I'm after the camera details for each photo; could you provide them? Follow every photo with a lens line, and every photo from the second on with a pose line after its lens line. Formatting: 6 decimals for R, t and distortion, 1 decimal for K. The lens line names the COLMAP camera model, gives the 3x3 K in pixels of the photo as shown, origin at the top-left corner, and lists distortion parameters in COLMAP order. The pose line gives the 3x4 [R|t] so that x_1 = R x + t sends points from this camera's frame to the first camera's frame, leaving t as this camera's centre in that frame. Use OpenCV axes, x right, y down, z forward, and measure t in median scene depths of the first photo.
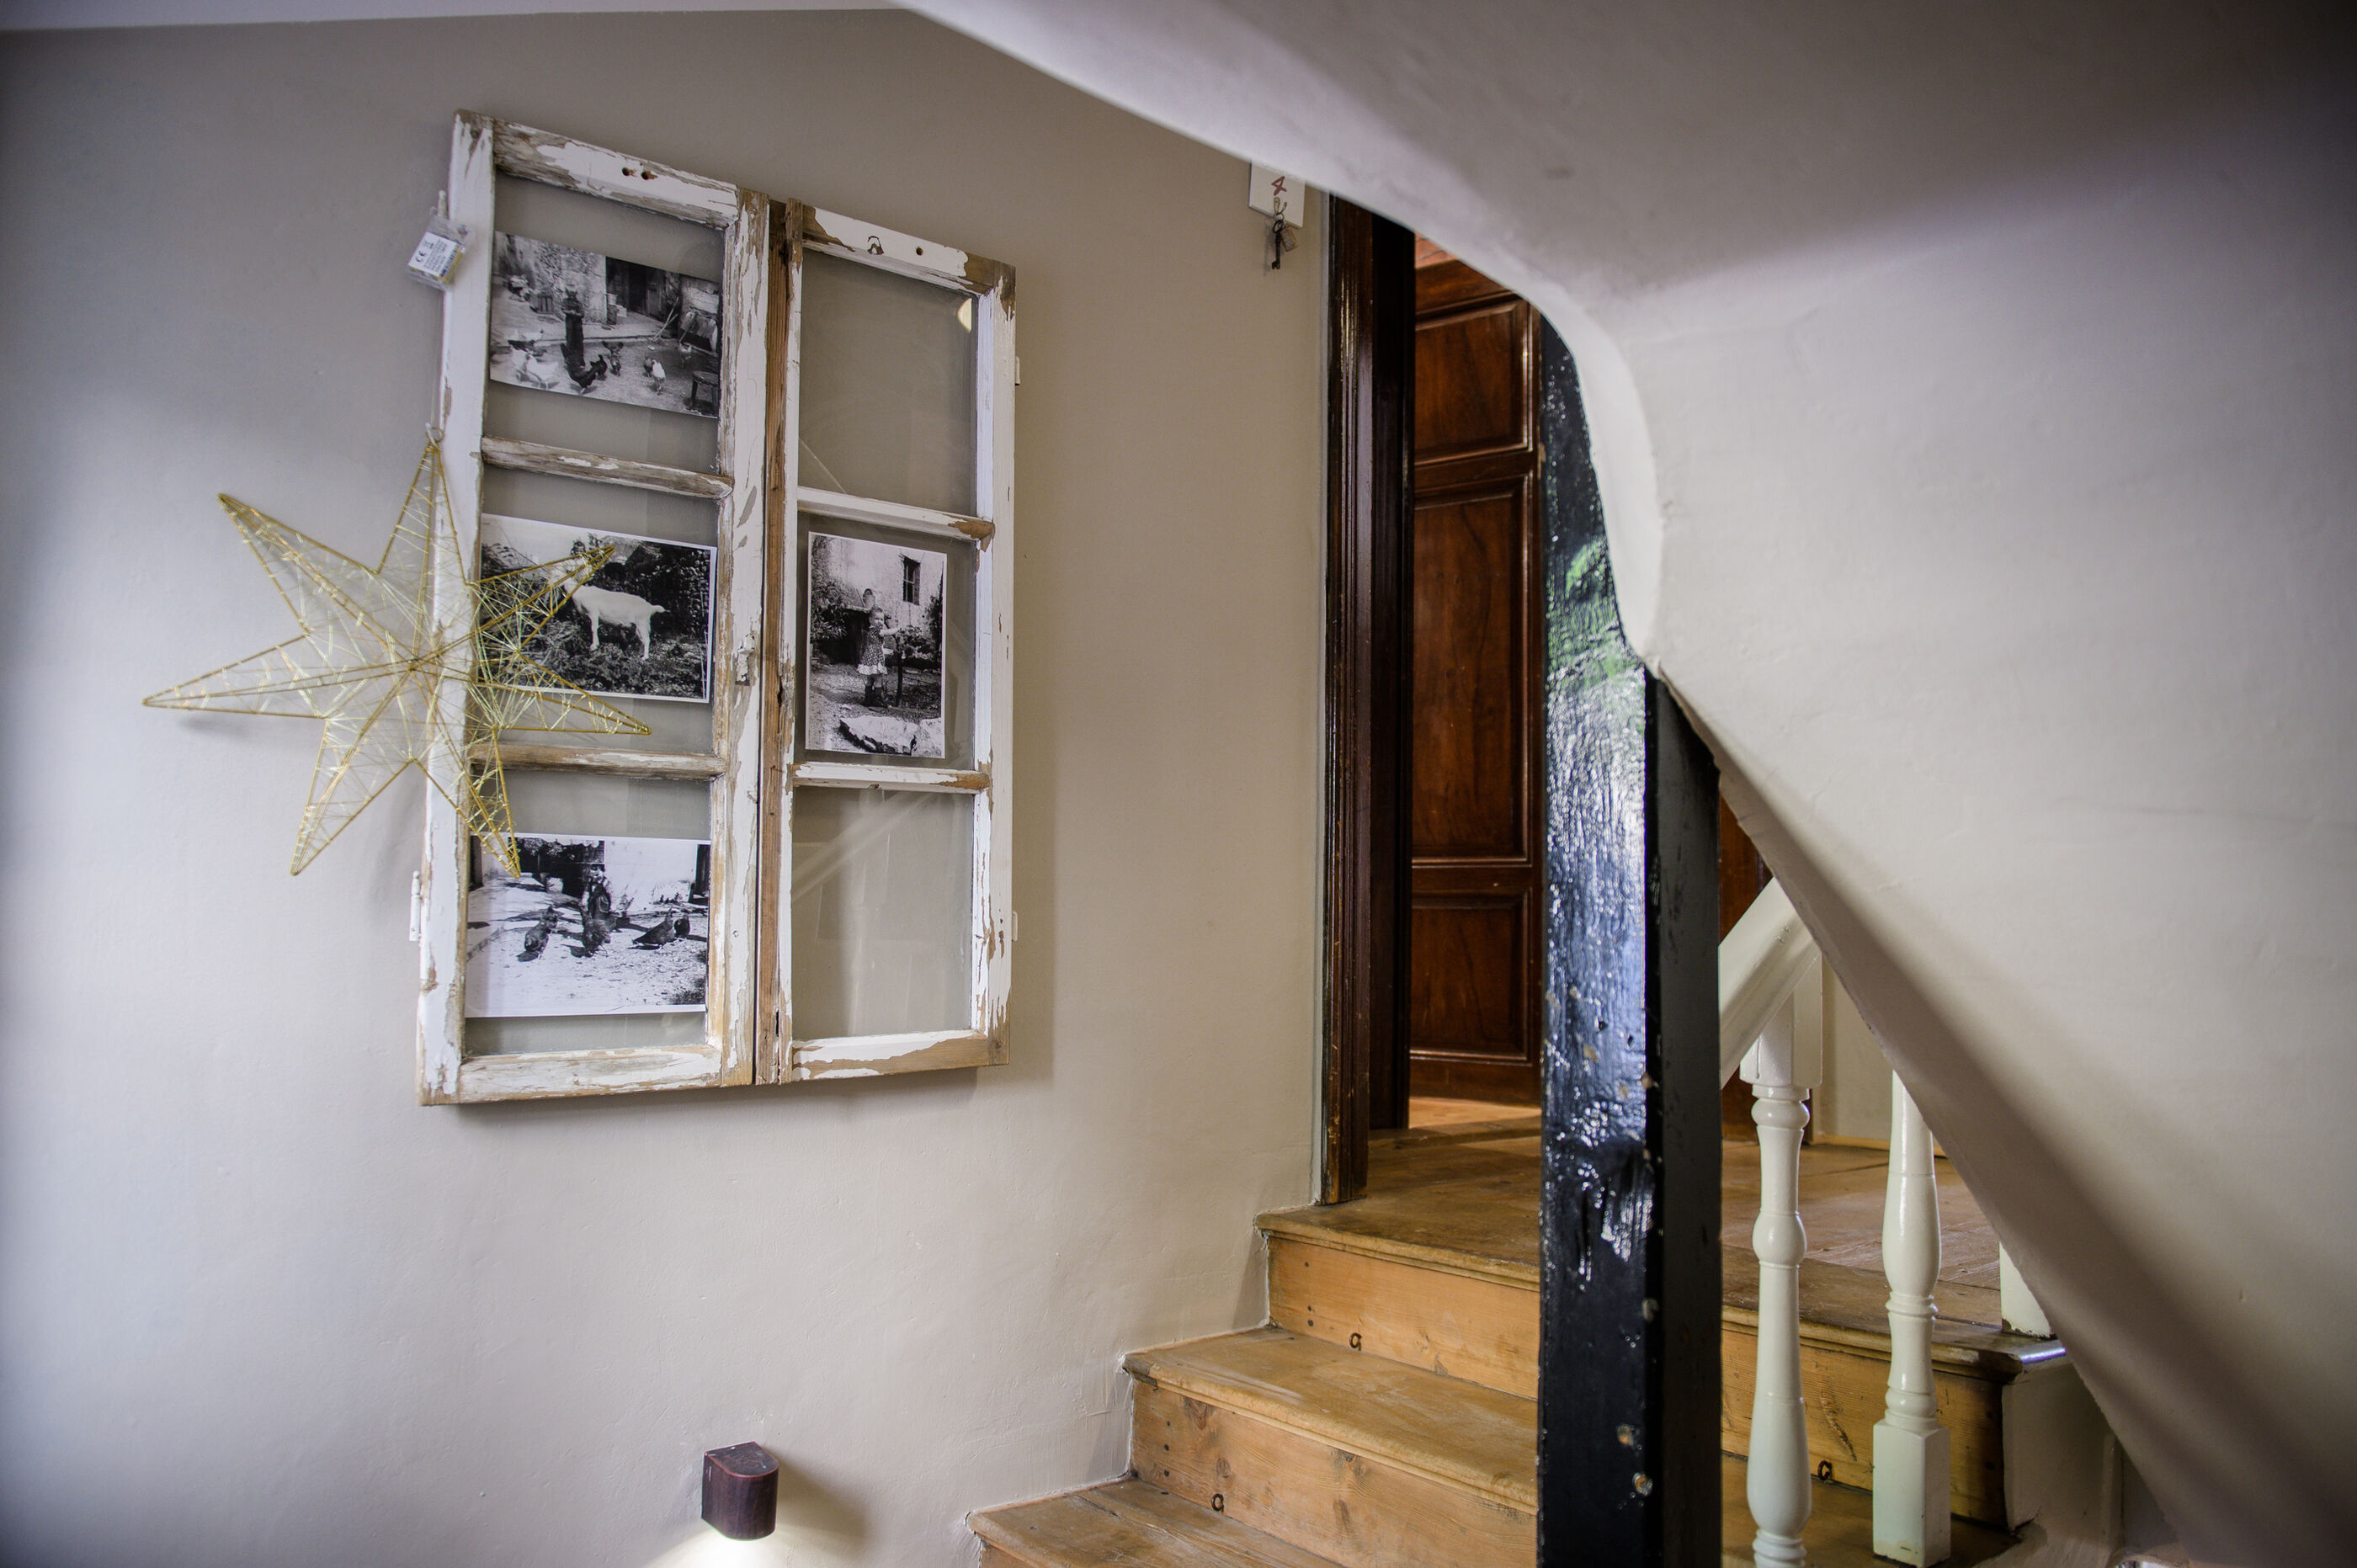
lens RADIAL K [[1618.9, 0, 1177.1], [0, 1618.9, 788.7], [0, 0, 1]] dist [0.008595, 0.001687]
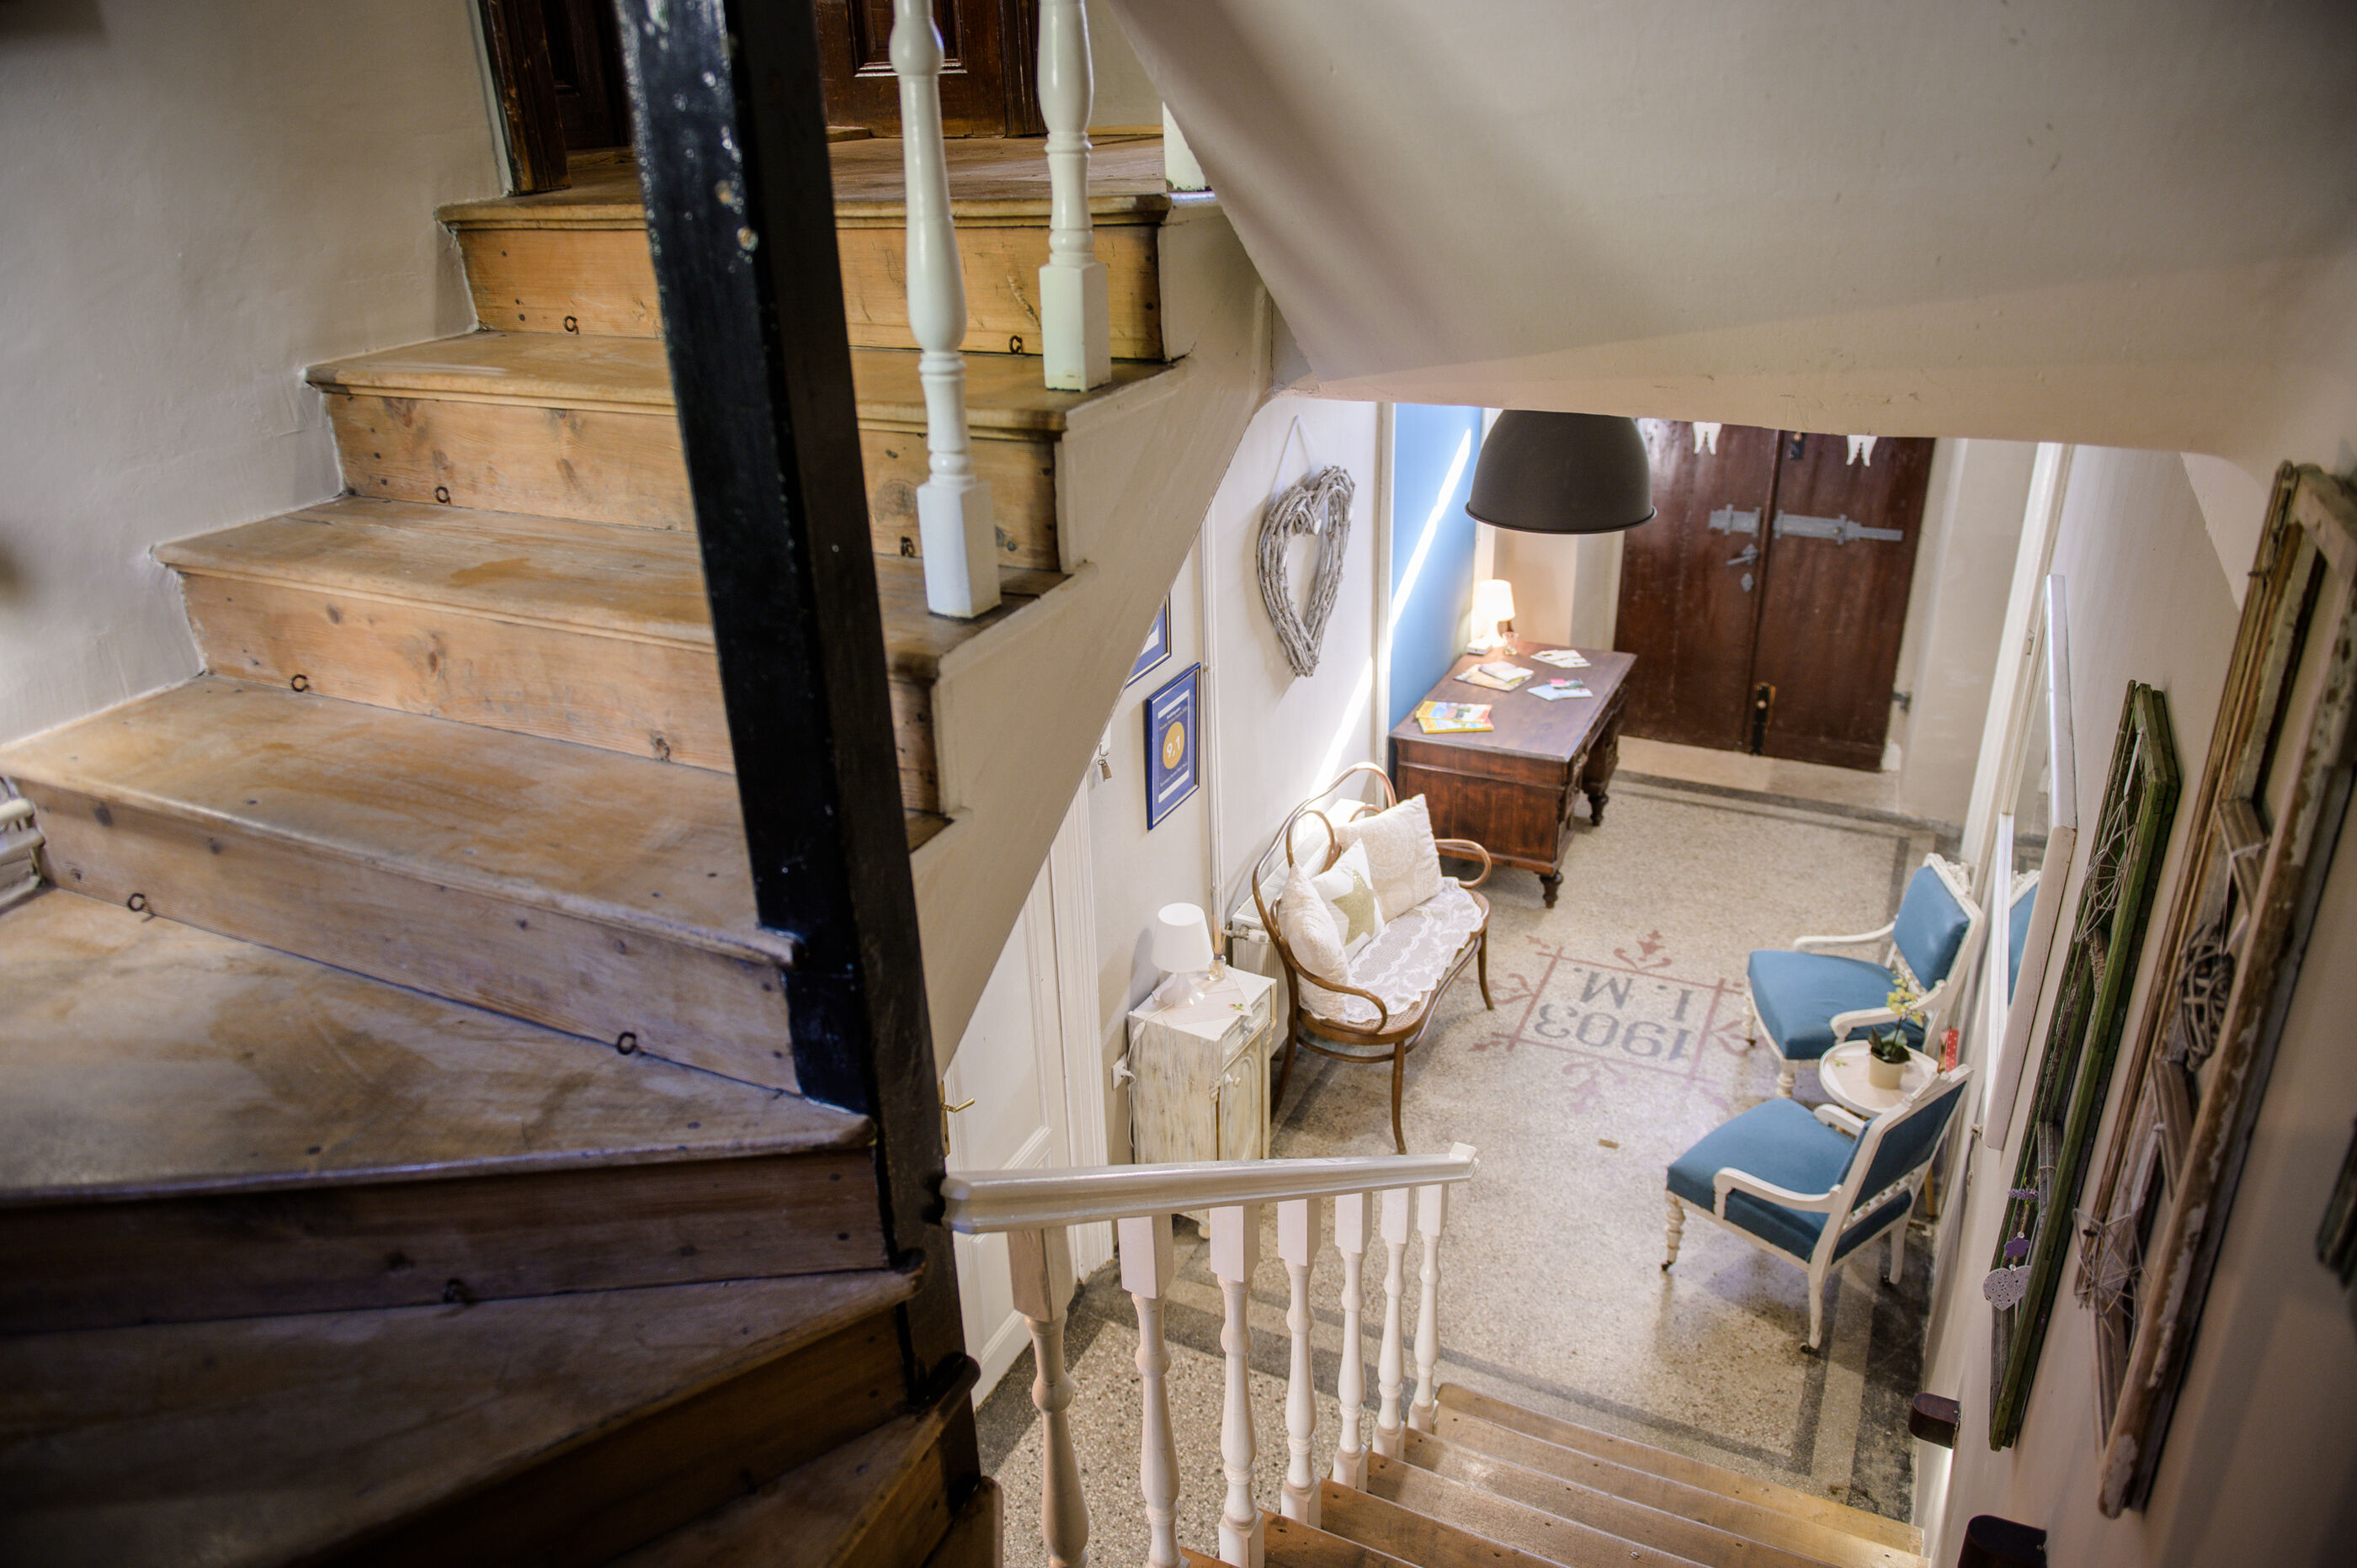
lens RADIAL K [[1618.9, 0, 1180.3], [0, 1618.9, 780.9], [0, 0, 1]] dist [0.008595, 0.001687]
pose [[0.923383, -0.202173, 0.326329, 0.080342], [0.027285, 0.882494, 0.469532, 0.149881], [-0.382910, -0.424654, 0.820395, -0.026091]]
